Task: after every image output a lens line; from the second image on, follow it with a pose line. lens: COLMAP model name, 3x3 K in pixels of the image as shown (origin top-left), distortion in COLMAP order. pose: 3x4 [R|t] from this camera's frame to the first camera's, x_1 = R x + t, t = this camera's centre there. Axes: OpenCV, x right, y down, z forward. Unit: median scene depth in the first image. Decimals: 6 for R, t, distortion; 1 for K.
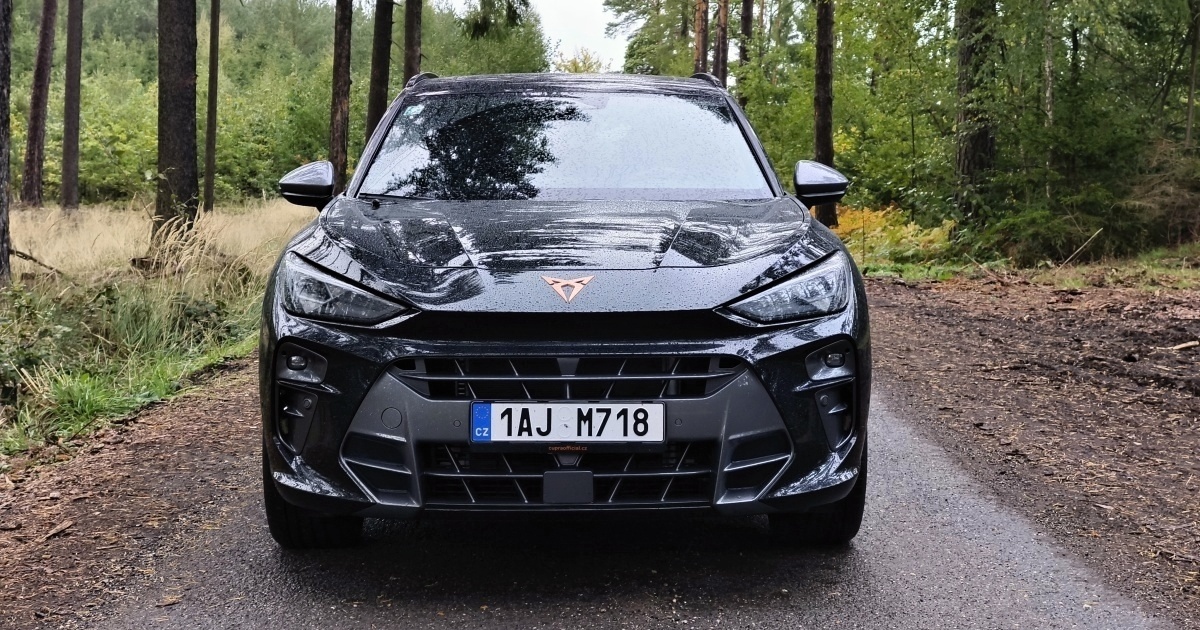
lens RADIAL K [[1678.8, 0, 600.0], [0, 1678.8, 315.0], [0, 0, 1]] dist [0.036222, 0.019104]
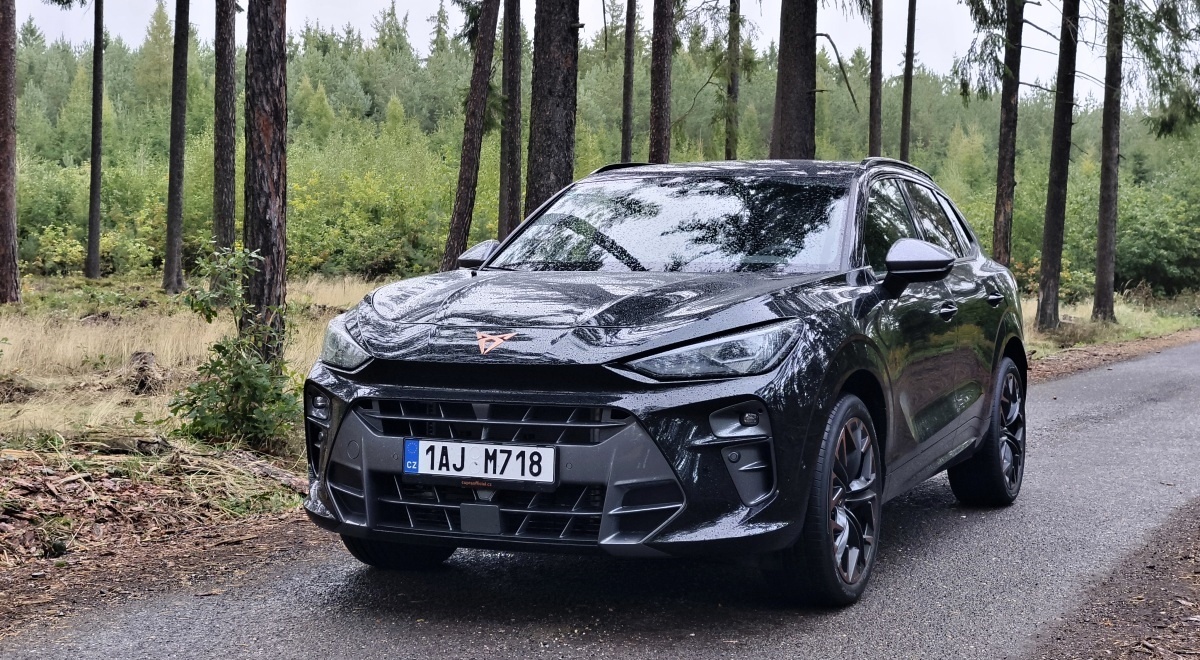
lens RADIAL K [[1665.3, 0, 600.0], [0, 1665.3, 330.0], [0, 0, 1]] dist [0.004403, 0.013892]
pose [[0.904009, 0.018490, -0.427113, 0.532163], [-0.041056, 0.998201, -0.043684, 0.021717], [0.425537, 0.057026, 0.903142, 0.016527]]
